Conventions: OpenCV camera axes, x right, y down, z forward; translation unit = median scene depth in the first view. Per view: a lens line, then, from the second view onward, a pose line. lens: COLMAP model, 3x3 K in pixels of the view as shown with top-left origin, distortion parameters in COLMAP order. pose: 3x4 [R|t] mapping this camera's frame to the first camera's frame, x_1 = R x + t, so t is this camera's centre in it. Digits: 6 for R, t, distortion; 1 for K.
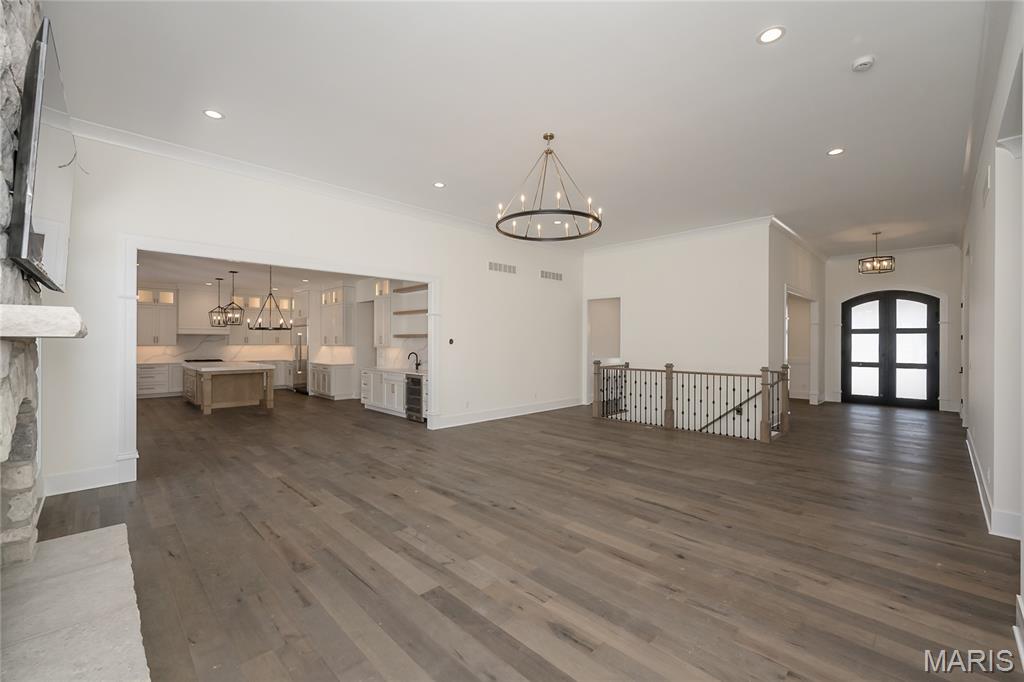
lens RADIAL K [[432.6, 0, 506.1], [0, 432.6, 336.5], [0, 0, 1]] dist [-0.001554, -0.000106]
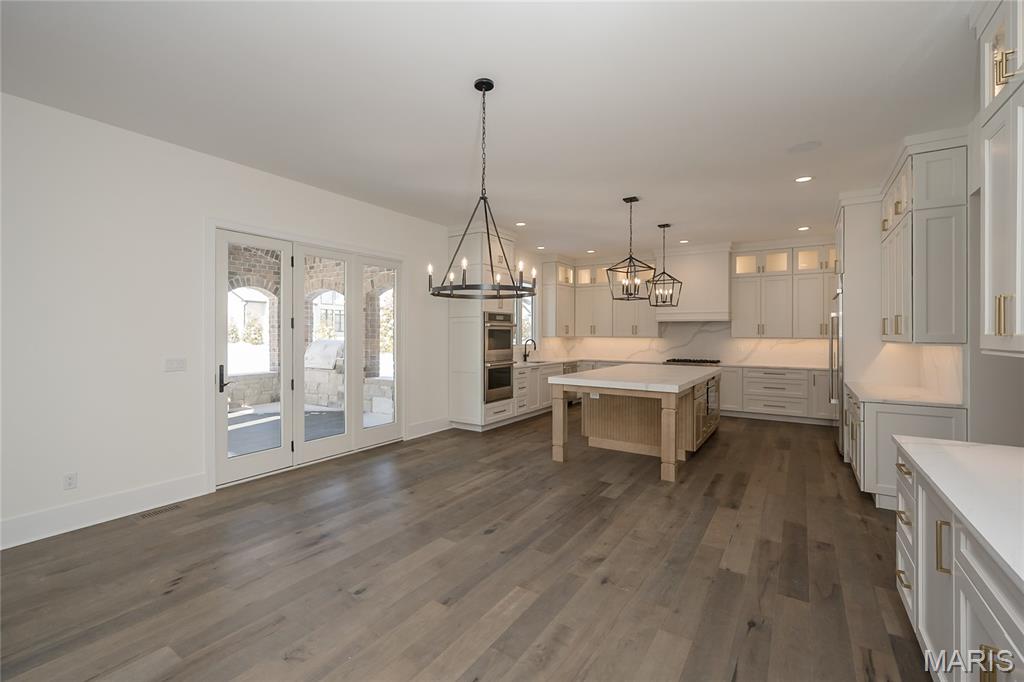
lens RADIAL K [[432.6, 0, 506.1], [0, 432.6, 336.5], [0, 0, 1]] dist [-0.001554, -0.000106]
pose [[0.207432, 0.001904, -0.978248, -0.123943], [0.008054, 0.999961, 0.003654, 0.013634], [0.978216, -0.008637, 0.207409, 0.611184]]
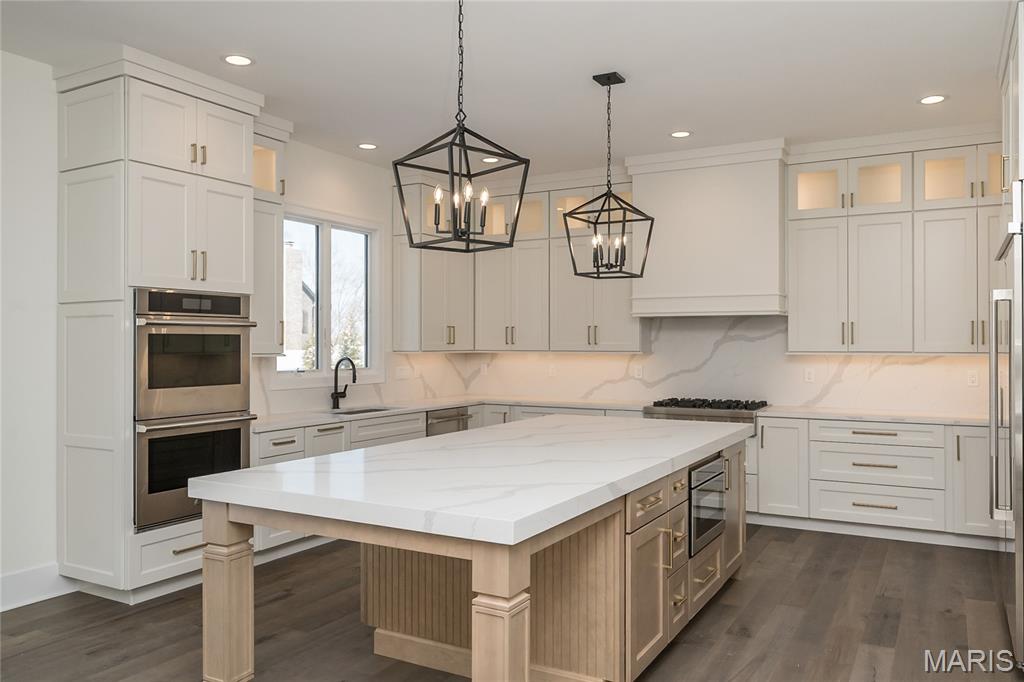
lens RADIAL K [[750.9, 0, 537.0], [0, 750.9, 343.3], [0, 0, 1]] dist [-0.001516, 0.000317]
pose [[0.304301, -0.006859, -0.952551, -0.252186], [0.012591, 0.999916, -0.003178, 0.014112], [0.952493, -0.011026, 0.304361, 0.756833]]
